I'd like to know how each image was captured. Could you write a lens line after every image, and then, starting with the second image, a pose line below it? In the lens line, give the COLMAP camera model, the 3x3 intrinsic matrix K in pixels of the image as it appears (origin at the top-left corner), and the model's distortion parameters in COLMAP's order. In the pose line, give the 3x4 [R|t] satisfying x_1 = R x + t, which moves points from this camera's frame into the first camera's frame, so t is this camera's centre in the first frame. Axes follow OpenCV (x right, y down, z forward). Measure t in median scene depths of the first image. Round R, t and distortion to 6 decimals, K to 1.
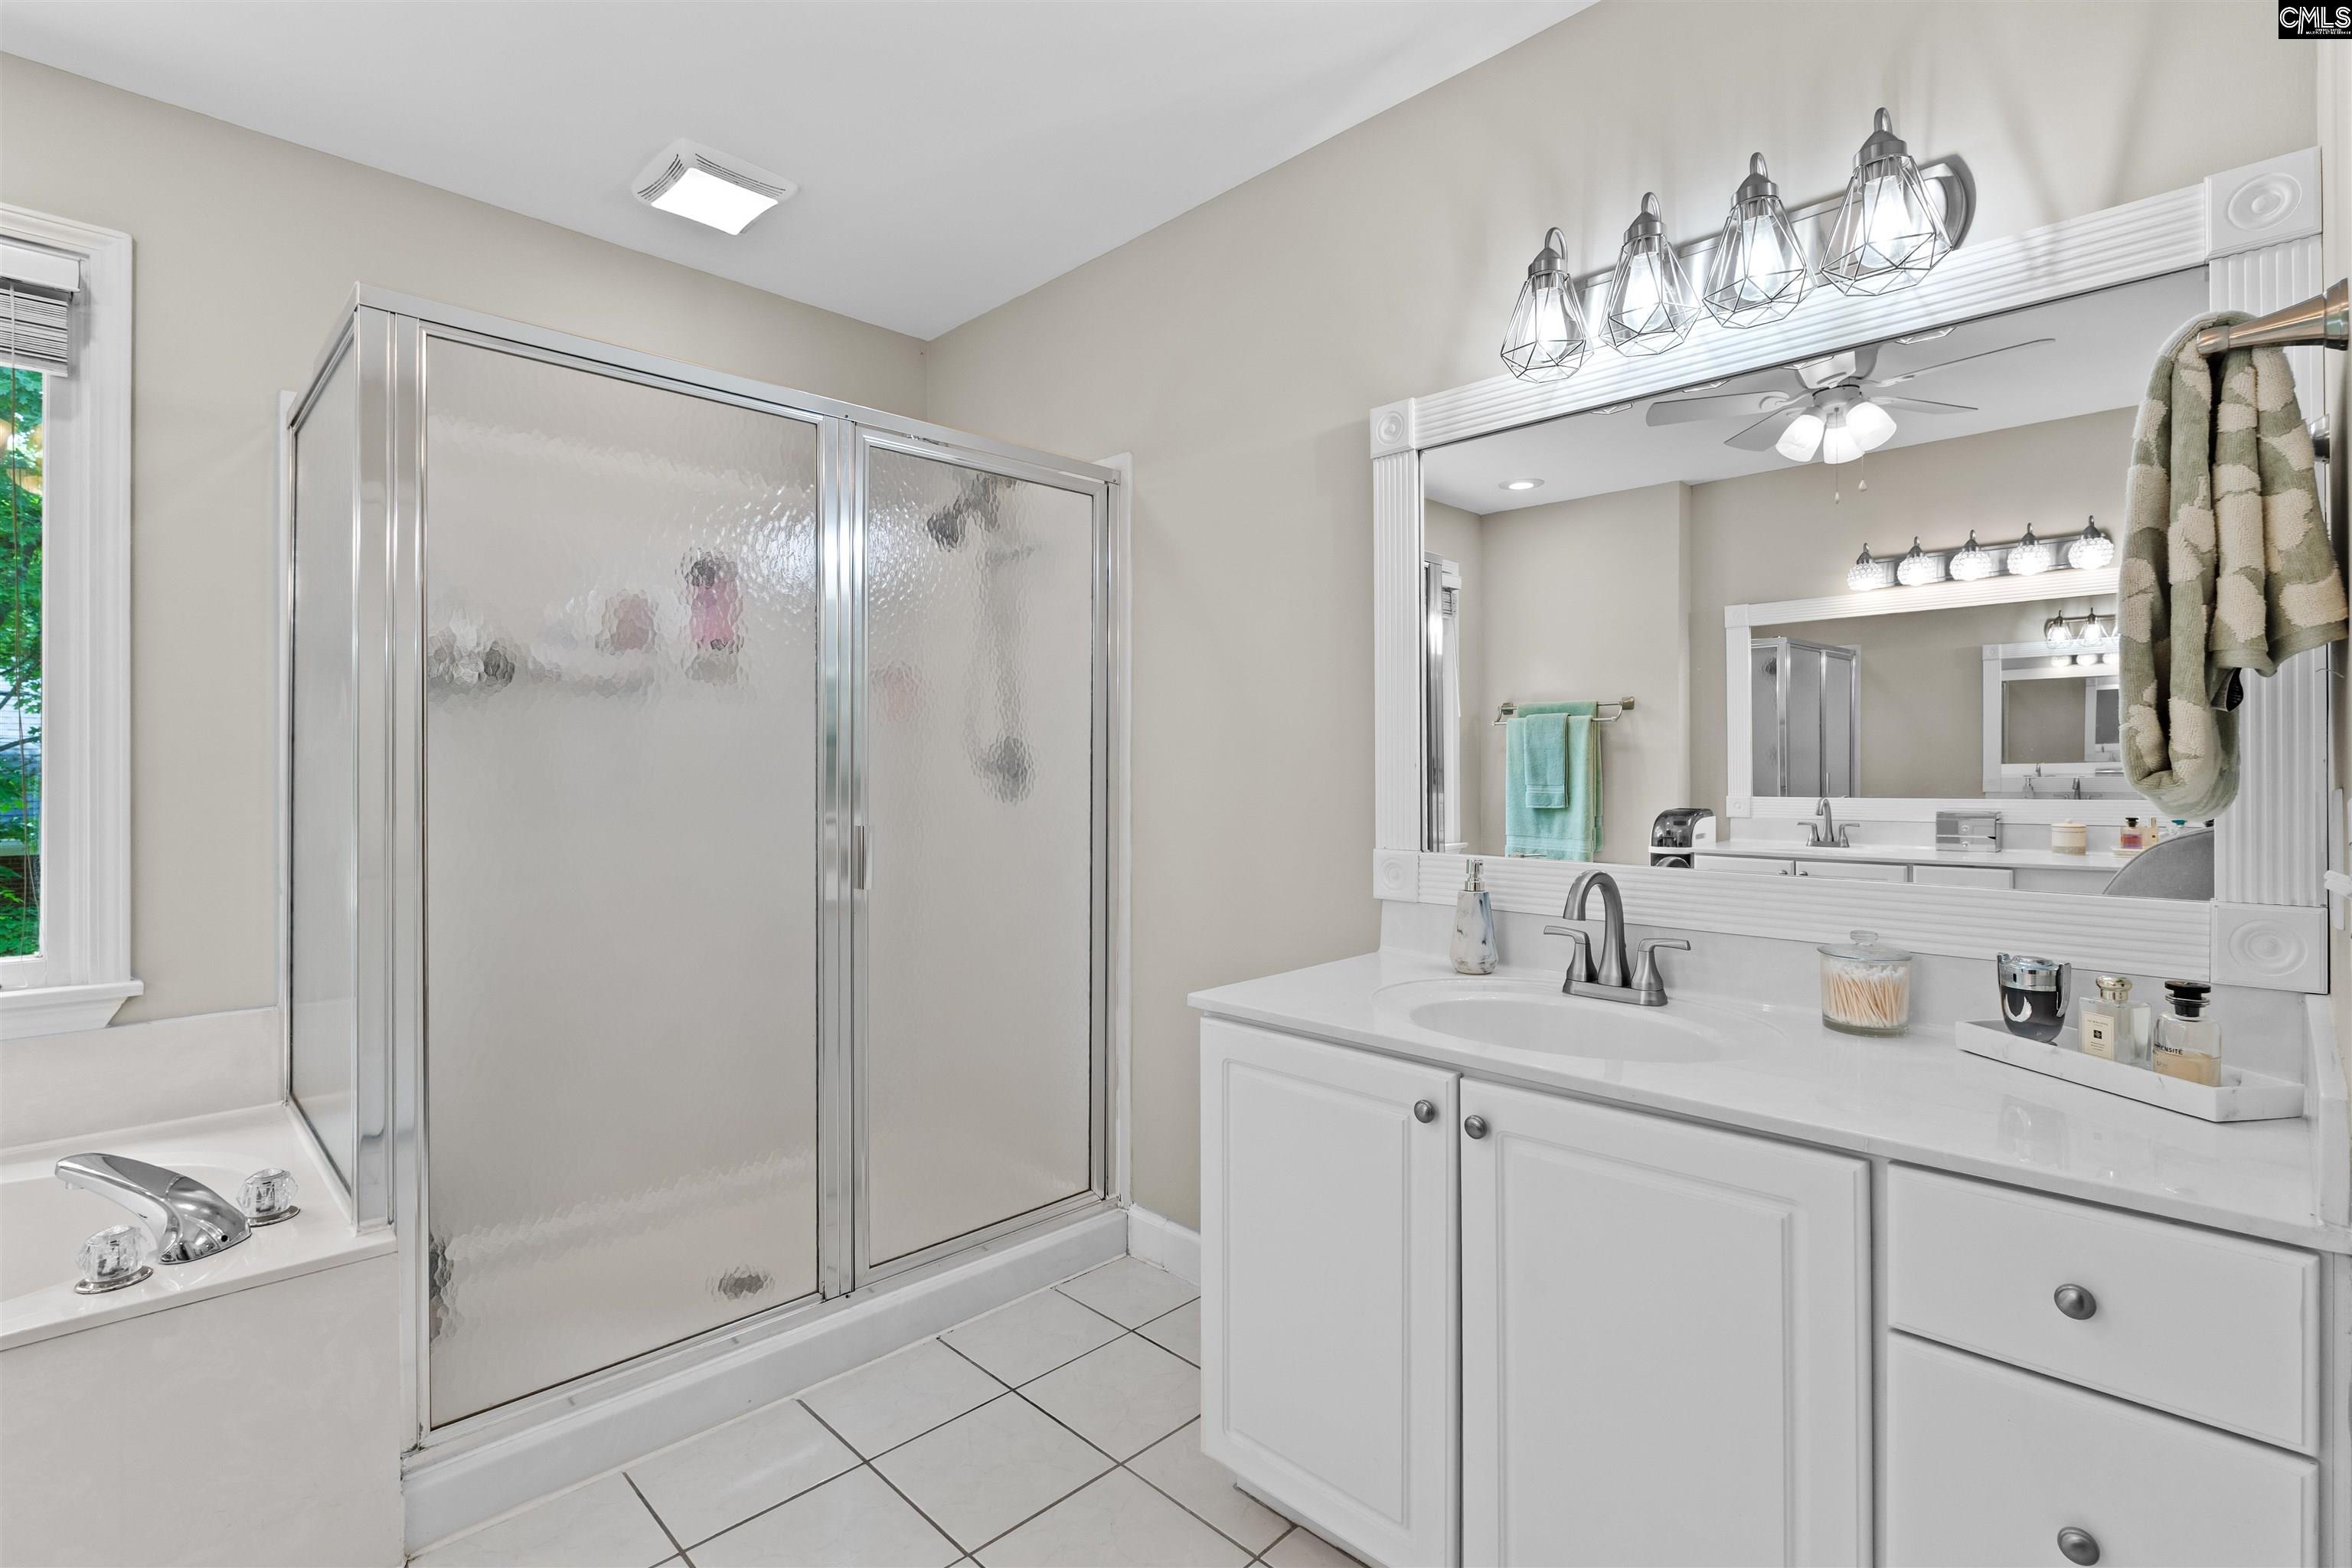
lens RADIAL K [[1084.7, 0, 1166.1], [0, 1084.7, 773.0], [0, 0, 1]] dist [-0.007592, -0.000074]
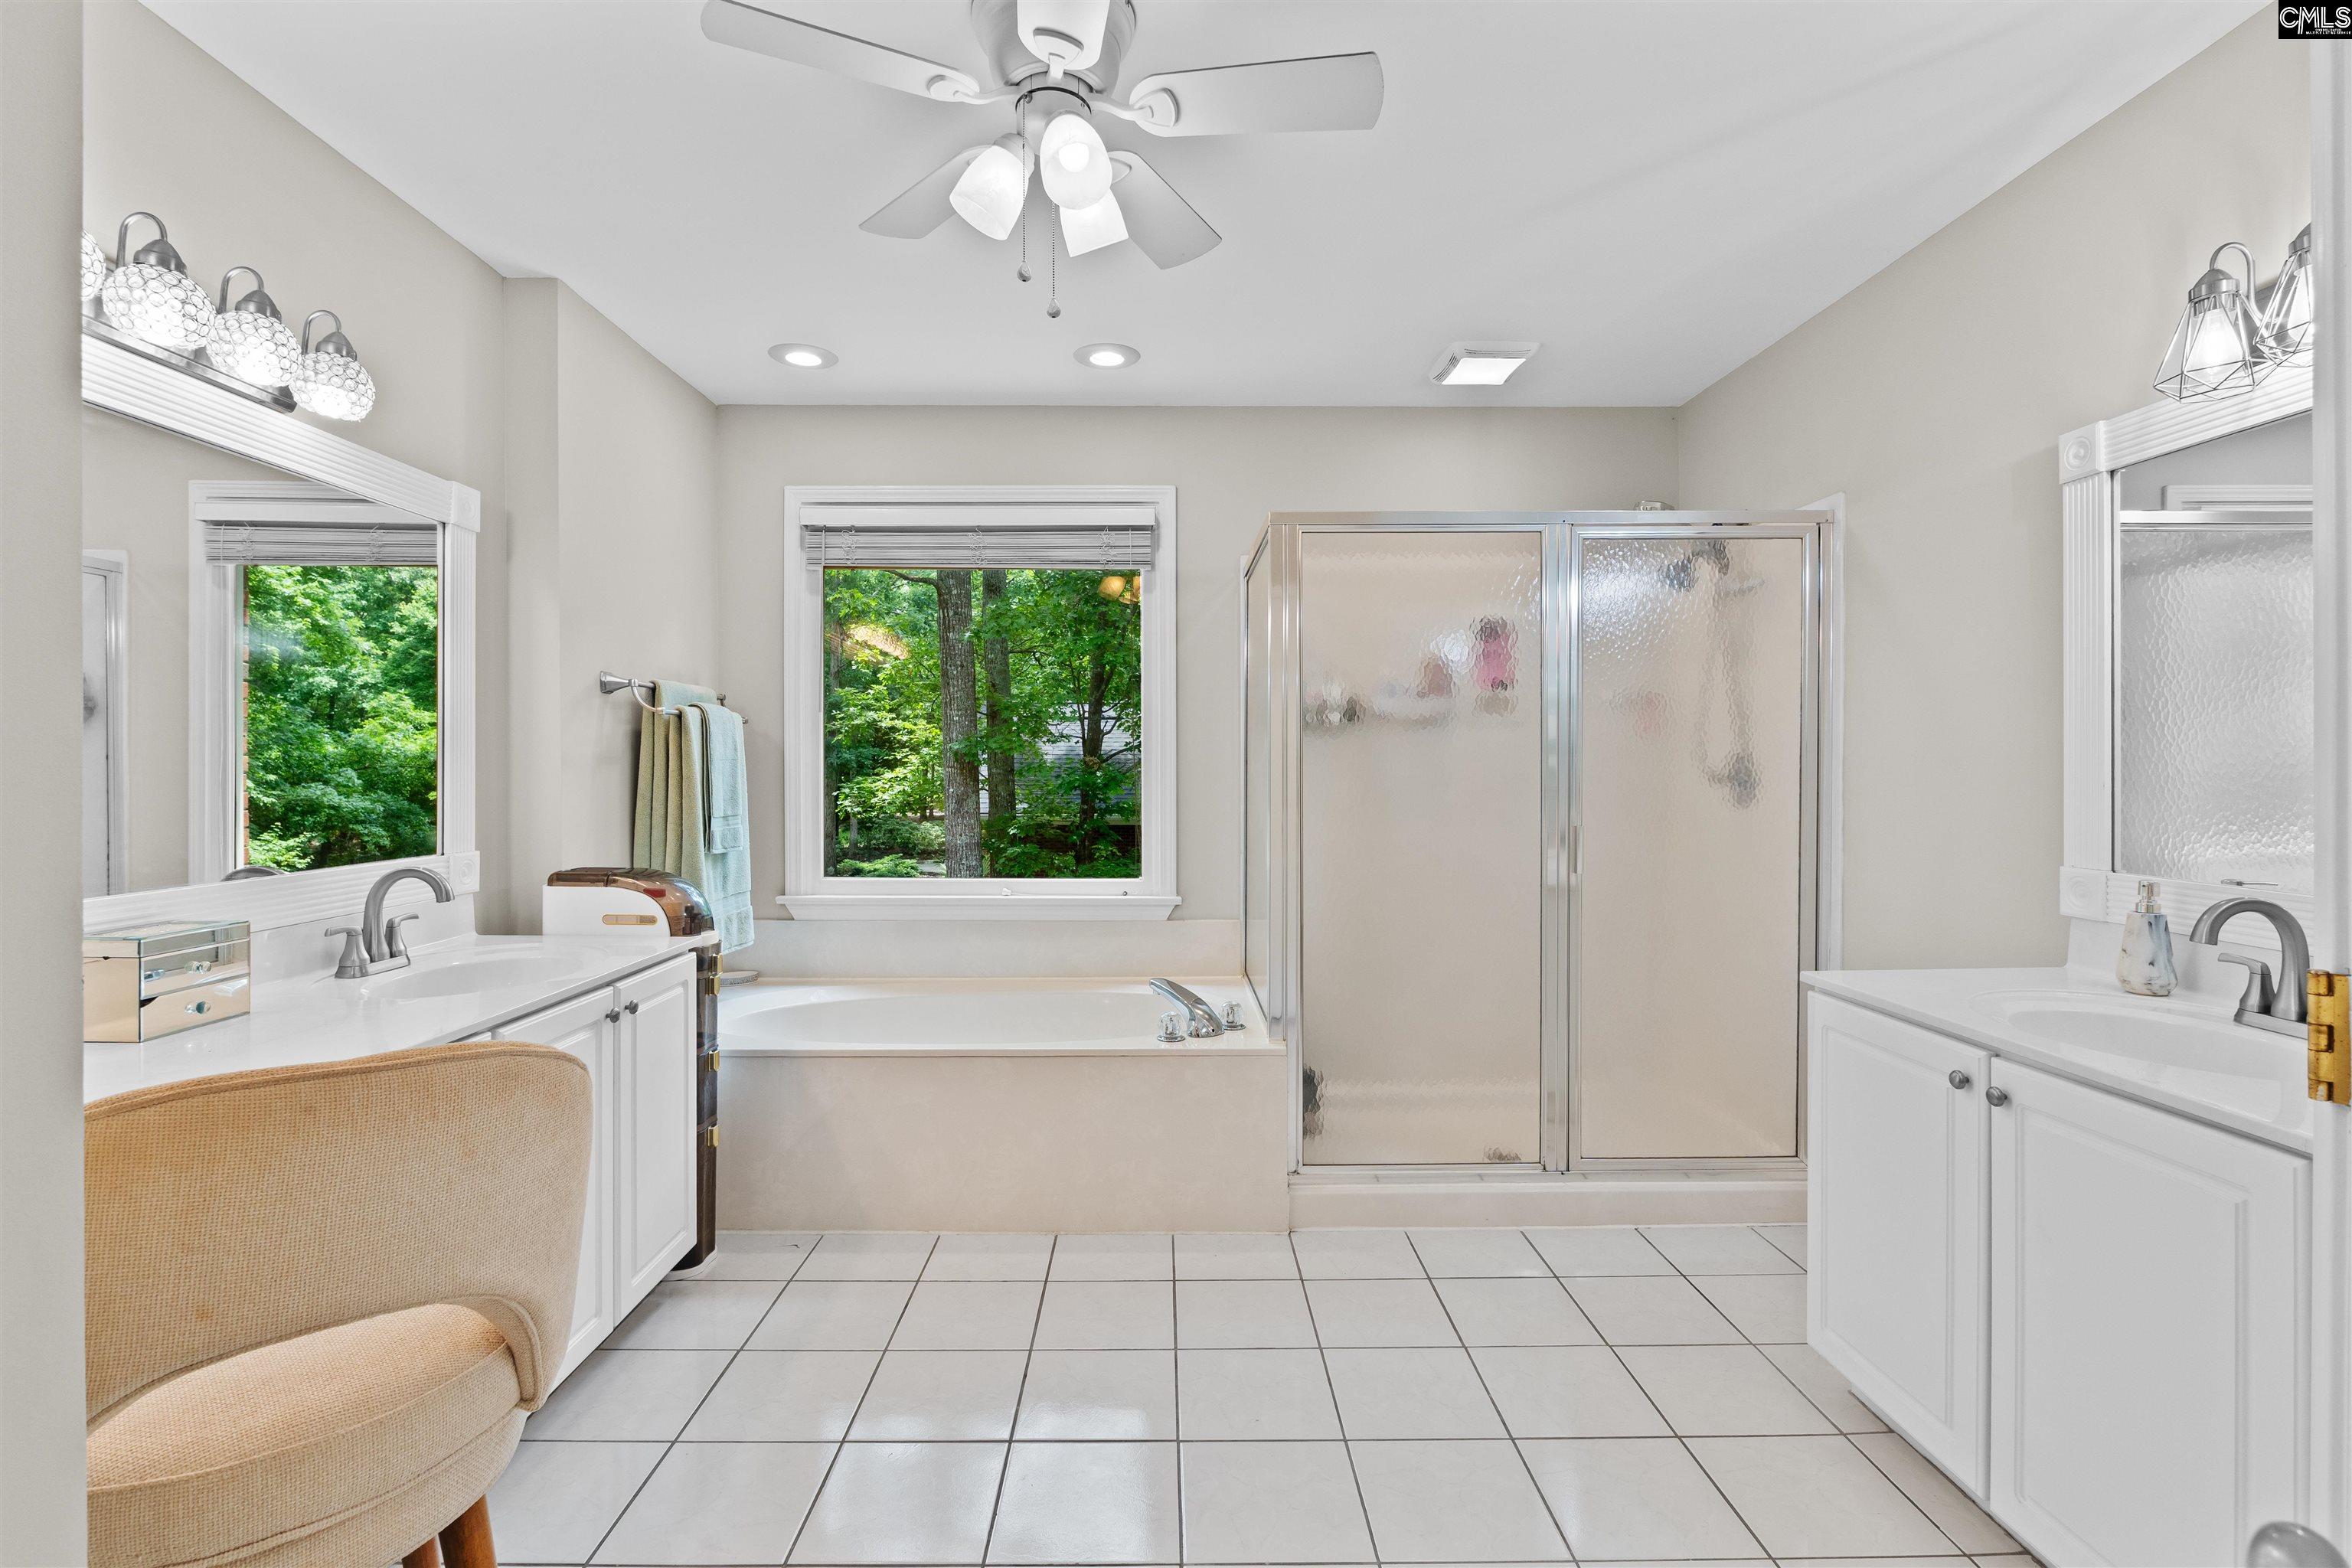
lens RADIAL K [[1084.7, 0, 1166.1], [0, 1084.7, 773.0], [0, 0, 1]] dist [-0.007592, -0.000074]
pose [[0.716693, 0.002087, -0.697385, 0.325832], [0.001464, 0.999989, 0.004497, -0.026566], [0.697387, -0.004244, 0.716682, -0.348770]]
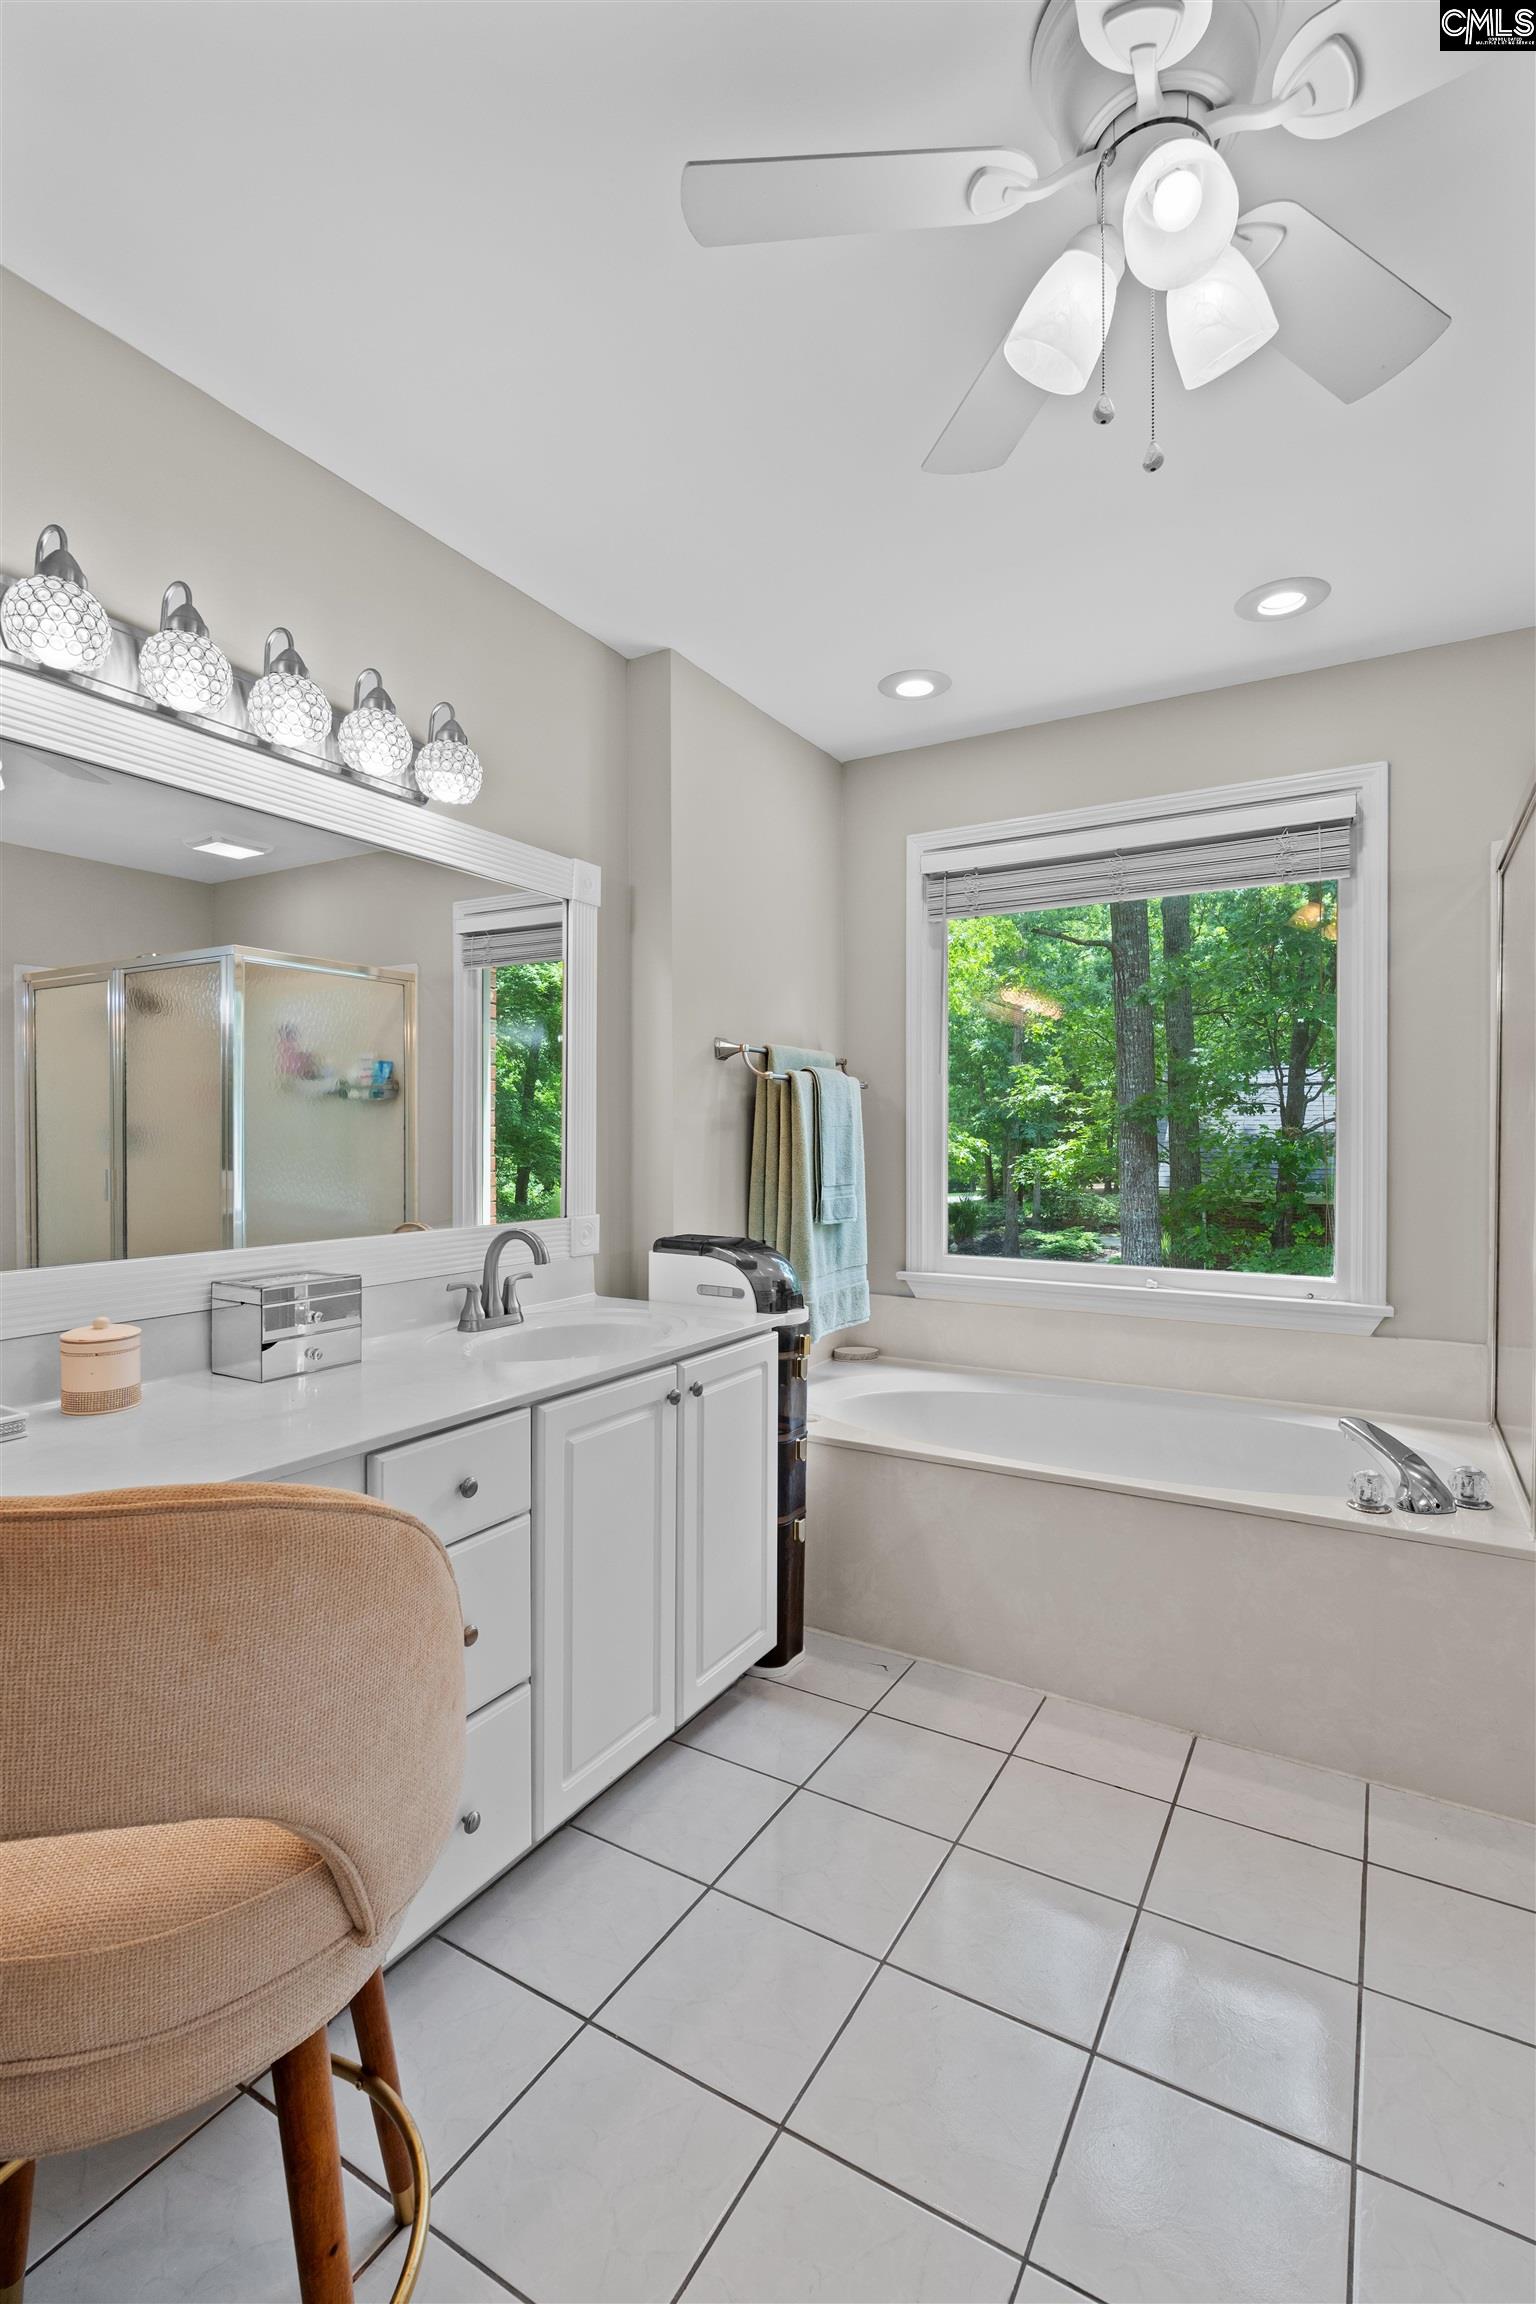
lens RADIAL K [[1053.9, 0, 764.3], [0, 1053.9, 1149.4], [0, 0, 1]] dist [-0.011759, 0.000384]
pose [[0.255463, 0.007061, -0.966793, 0.137616], [0.000812, 0.999971, 0.007518, -0.018616], [0.966819, -0.002706, 0.255450, -0.116881]]
